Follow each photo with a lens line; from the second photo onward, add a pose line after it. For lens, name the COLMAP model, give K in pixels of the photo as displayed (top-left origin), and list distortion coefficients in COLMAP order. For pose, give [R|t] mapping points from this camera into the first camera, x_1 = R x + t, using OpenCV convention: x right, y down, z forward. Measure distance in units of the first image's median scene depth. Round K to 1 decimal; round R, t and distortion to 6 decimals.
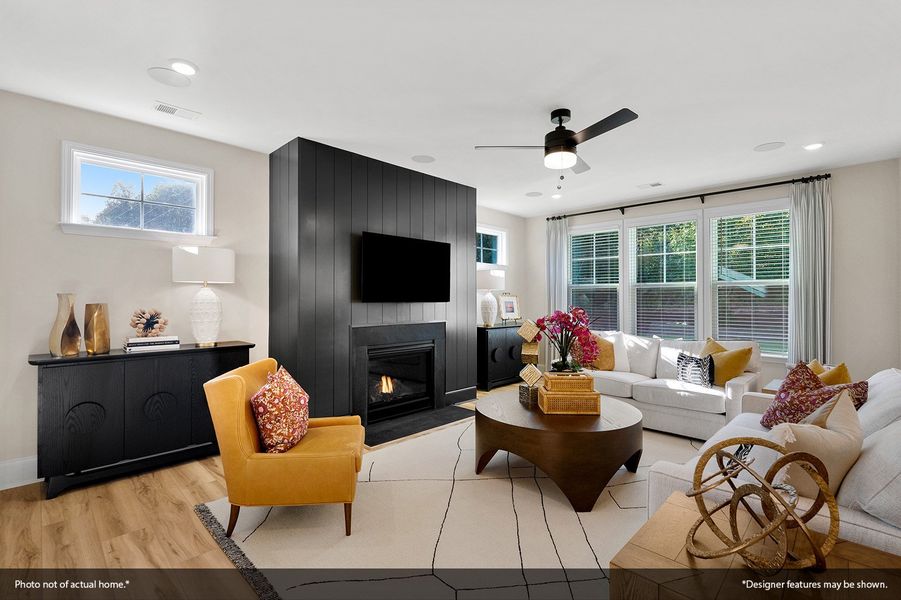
lens RADIAL K [[410.8, 0, 448.5], [0, 410.8, 294.4], [0, 0, 1]] dist [-0.002131, -0.000576]
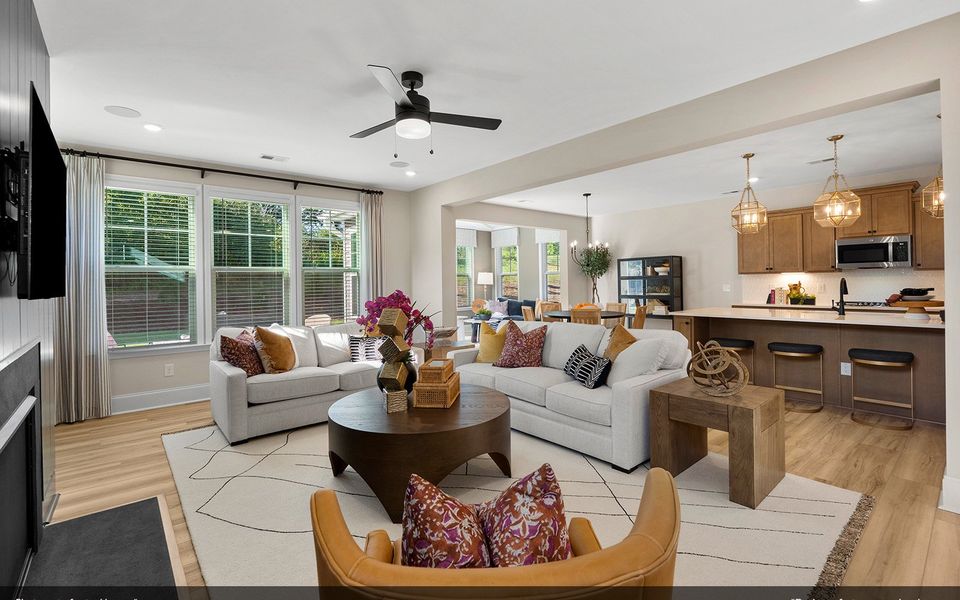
lens RADIAL K [[428.2, 0, 477.8], [0, 428.2, 280.1], [0, 0, 1]] dist [-0.001259, -0.000103]
pose [[0.089972, 0.001417, 0.995943, -0.440477], [0.004253, 0.999989, -0.001807, 0.004680], [-0.995935, 0.004398, 0.089965, 0.525790]]
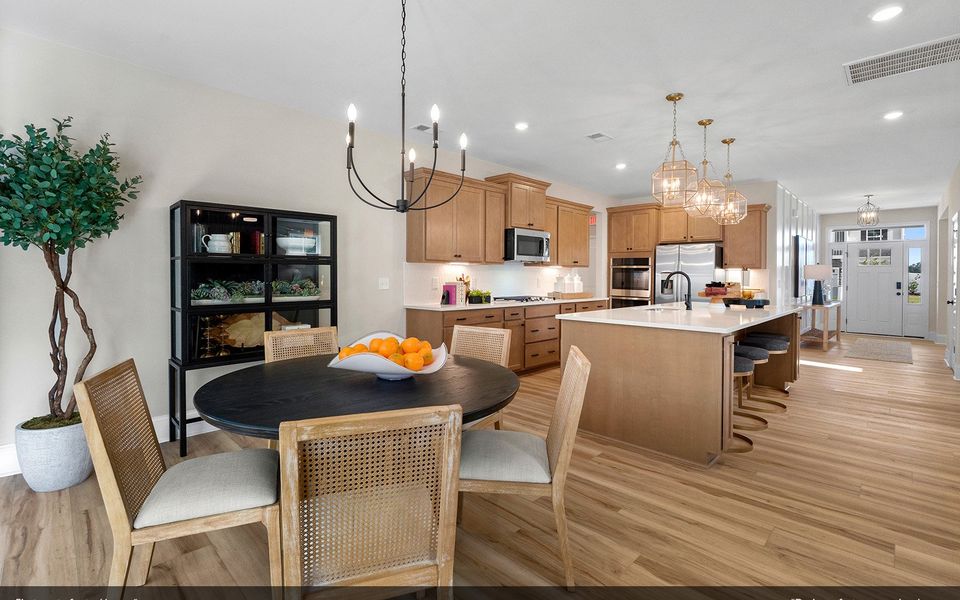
lens RADIAL K [[428.2, 0, 477.8], [0, 428.2, 280.1], [0, 0, 1]] dist [-0.001259, -0.000103]
pose [[-0.999920, -0.010546, 0.006955, 1.016098], [-0.010532, 0.999942, 0.002064, 0.024036], [-0.006976, 0.001991, -0.999974, 0.715964]]
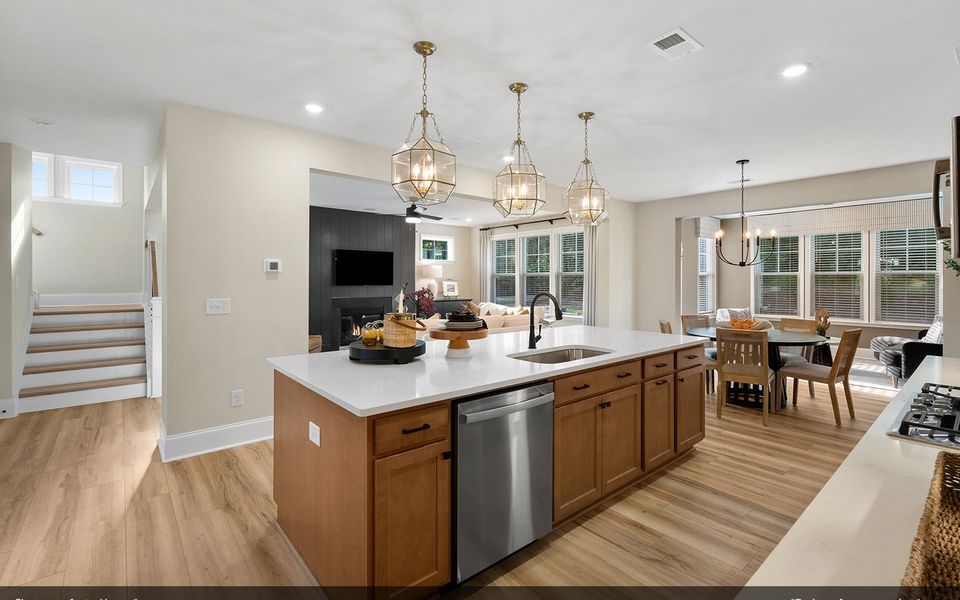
lens RADIAL K [[428.2, 0, 477.8], [0, 428.2, 280.1], [0, 0, 1]] dist [-0.001259, -0.000103]
pose [[0.995464, -0.000167, -0.095137, 0.558973], [0.001159, 0.999945, 0.010380, -0.022476], [0.095130, -0.010443, 0.995410, -0.819863]]
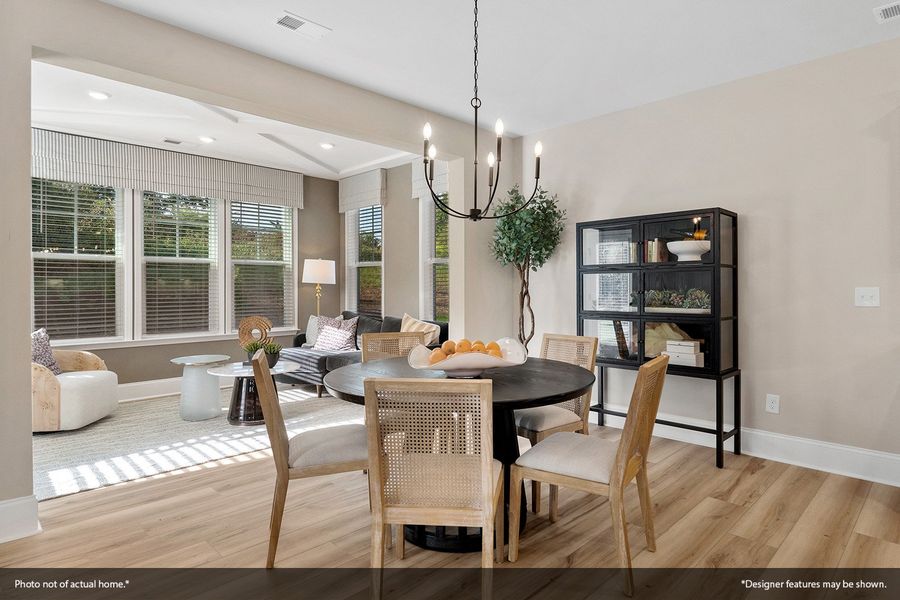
lens RADIAL K [[498.1, 0, 477.4], [0, 498.1, 286.3], [0, 0, 1]] dist [-0.000663, -0.000732]
pose [[-0.017352, -0.003453, 0.999843, 0.576129], [-0.008147, 0.999961, 0.003312, 0.023809], [-0.999816, -0.008088, -0.017380, 0.281025]]
